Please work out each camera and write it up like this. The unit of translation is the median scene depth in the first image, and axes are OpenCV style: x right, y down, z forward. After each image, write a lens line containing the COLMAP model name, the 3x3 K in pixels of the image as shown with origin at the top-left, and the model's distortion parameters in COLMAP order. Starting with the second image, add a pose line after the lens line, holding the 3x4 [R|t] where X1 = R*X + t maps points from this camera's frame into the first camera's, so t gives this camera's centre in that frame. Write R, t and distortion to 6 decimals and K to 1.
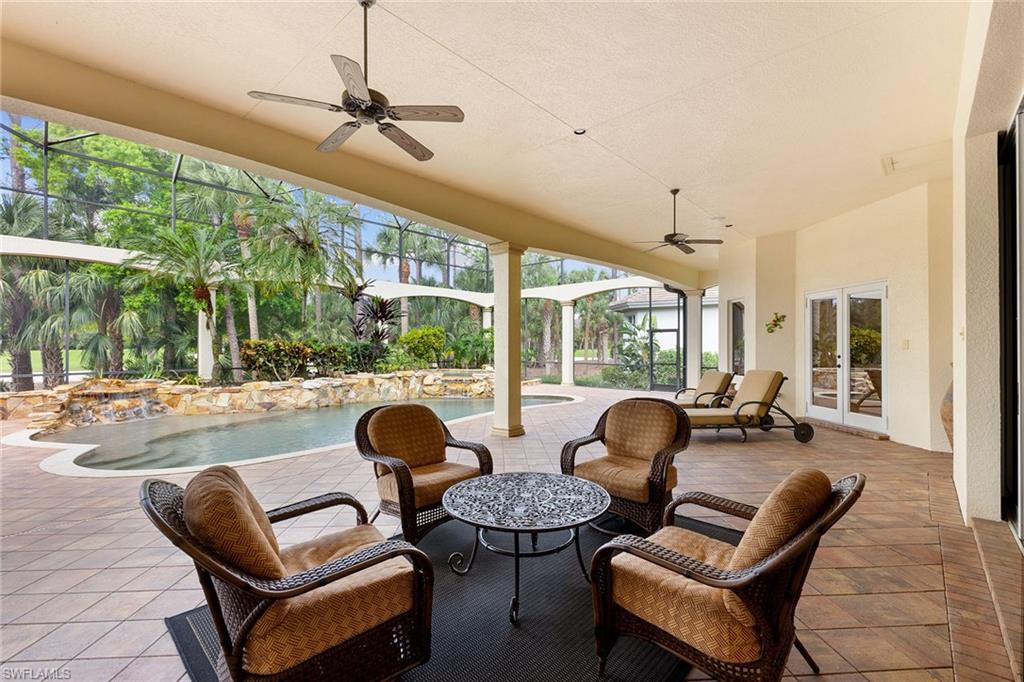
lens RADIAL K [[441.3, 0, 525.0], [0, 441.3, 344.2], [0, 0, 1]] dist [0.002650, 0.000034]
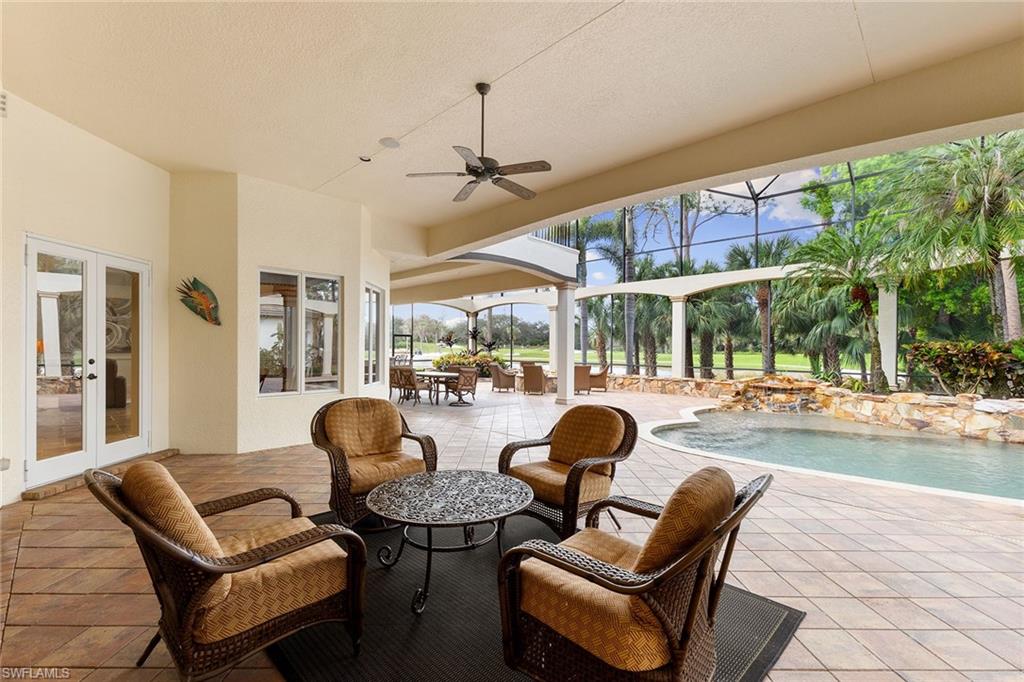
lens RADIAL K [[441.3, 0, 525.0], [0, 441.3, 344.2], [0, 0, 1]] dist [0.002650, 0.000034]
pose [[0.000455, -0.000114, -1.000000, 0.233565], [-0.004905, 0.999988, -0.000116, -0.002903], [0.999988, 0.004905, 0.000454, 0.291315]]
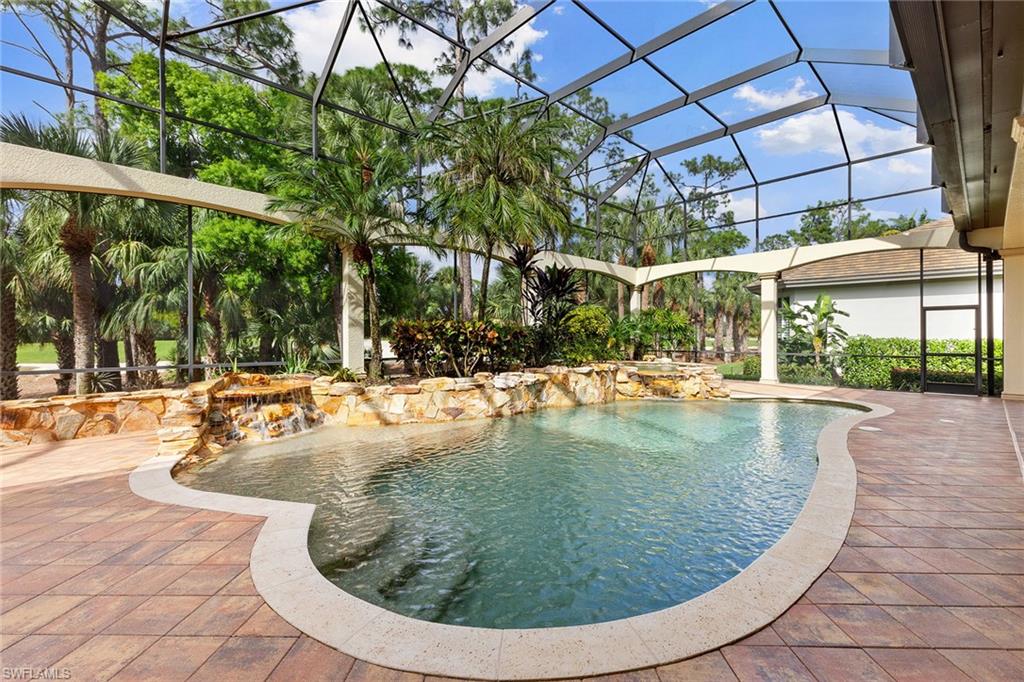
lens RADIAL K [[448.8, 0, 528.9], [0, 448.8, 334.8], [0, 0, 1]] dist [0.013352, 0.000281]
pose [[0.996908, -0.001507, -0.078560, -0.422504], [0.001335, 0.999997, -0.002248, 0.018146], [0.078563, 0.002136, 0.996907, 0.308194]]
